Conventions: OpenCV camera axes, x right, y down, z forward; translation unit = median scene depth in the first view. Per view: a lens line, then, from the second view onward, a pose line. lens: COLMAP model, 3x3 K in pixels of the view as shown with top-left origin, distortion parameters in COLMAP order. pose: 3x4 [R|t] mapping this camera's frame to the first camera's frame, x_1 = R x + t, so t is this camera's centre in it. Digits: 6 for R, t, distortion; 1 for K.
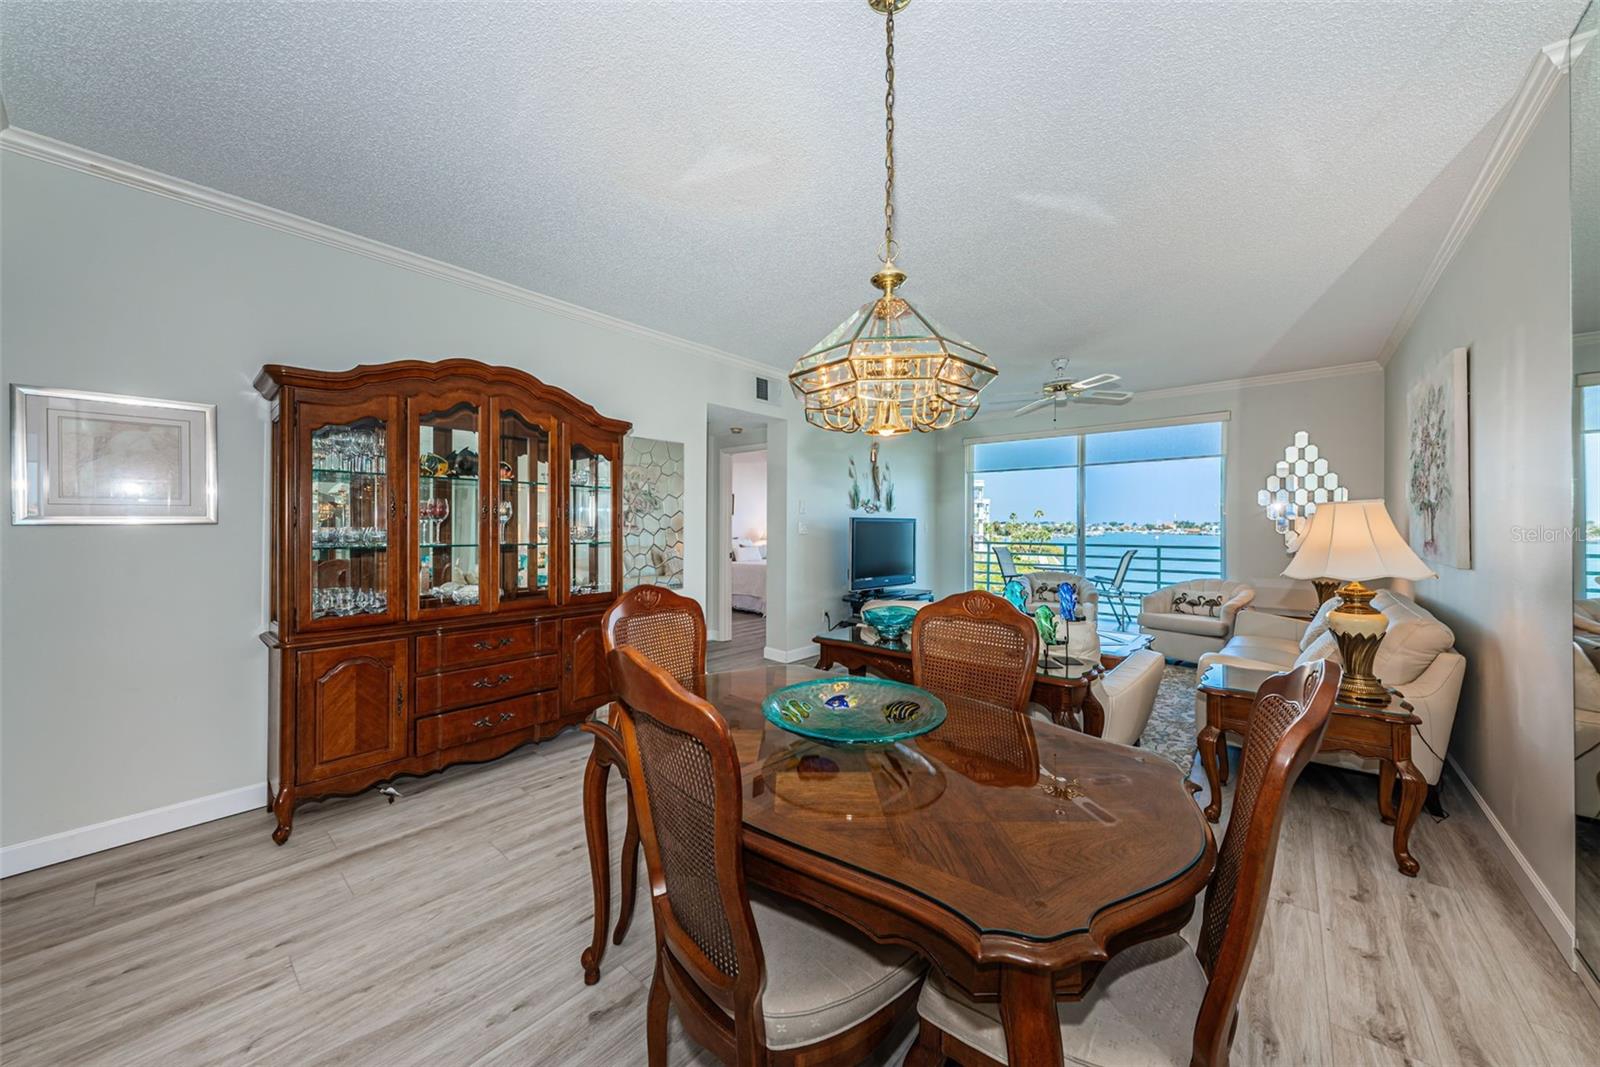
lens RADIAL K [[562.2, 0, 800.0], [0, 562.2, 533.5], [0, 0, 1]] dist [0.009161, 0.000027]
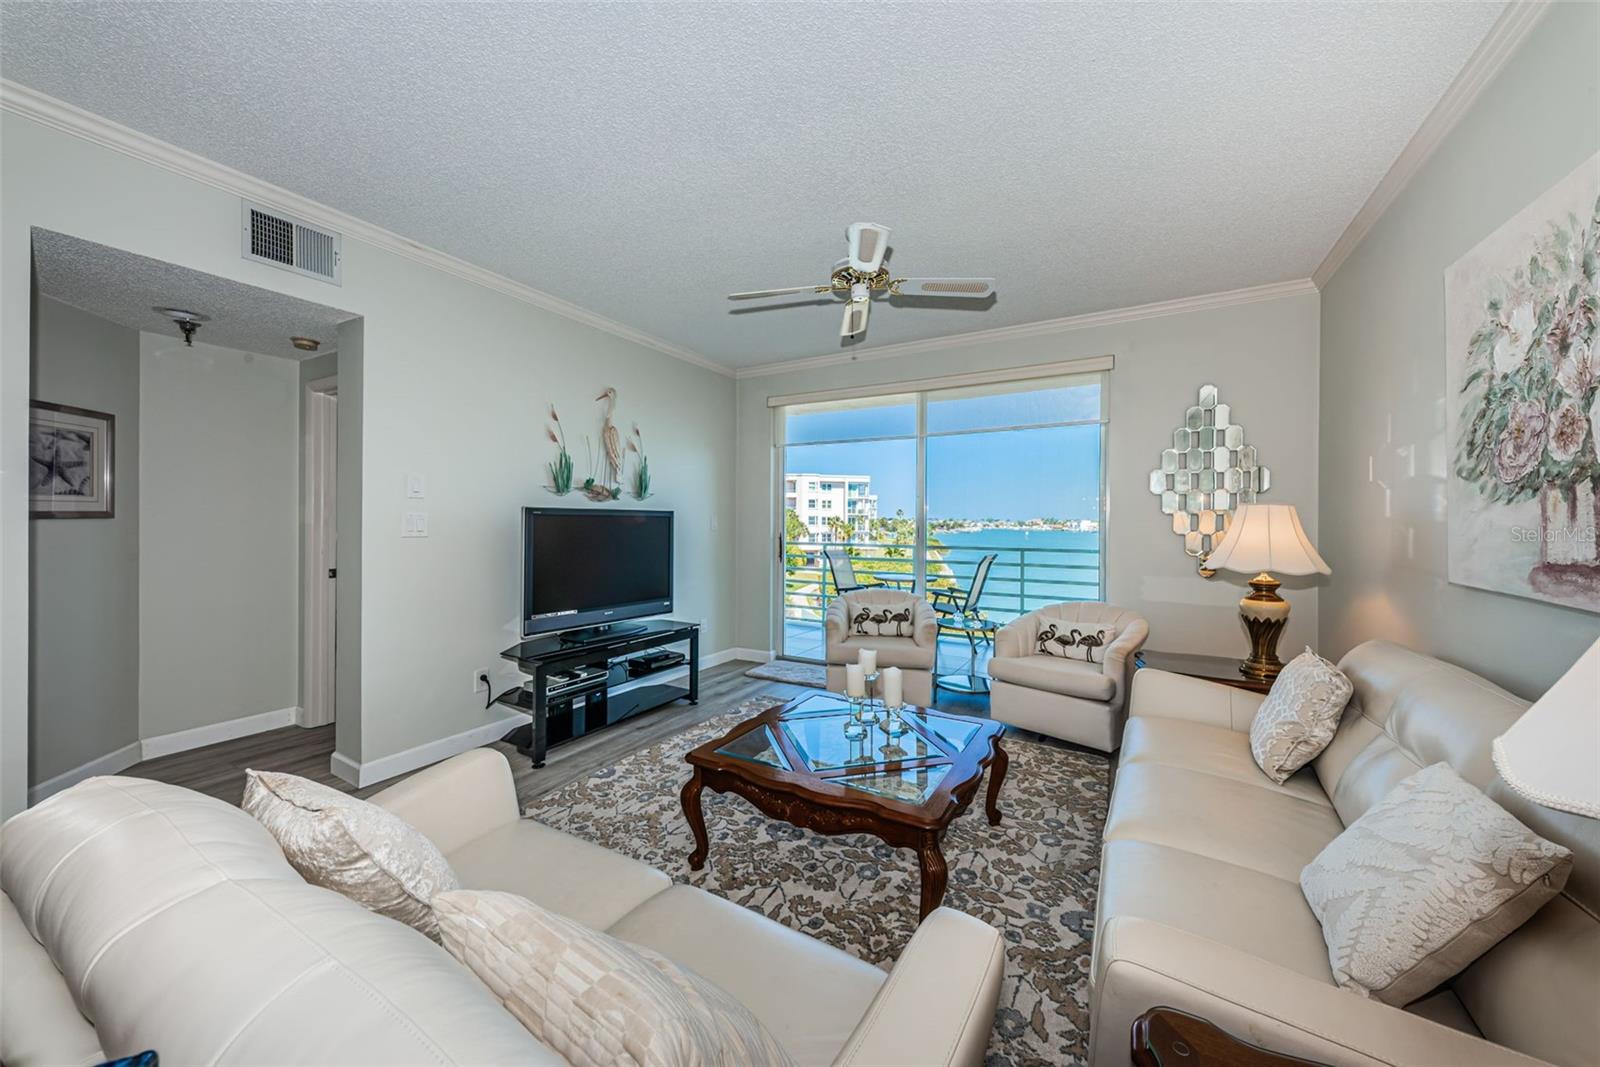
lens RADIAL K [[574.5, 0, 800.0], [0, 574.5, 533.5], [0, 0, 1]] dist [0.000620, 0.000035]
pose [[0.982346, 0.000797, 0.187073, 0.229991], [-0.002288, 0.999967, 0.007757, -0.006243], [-0.187060, -0.008048, 0.982315, 0.344716]]
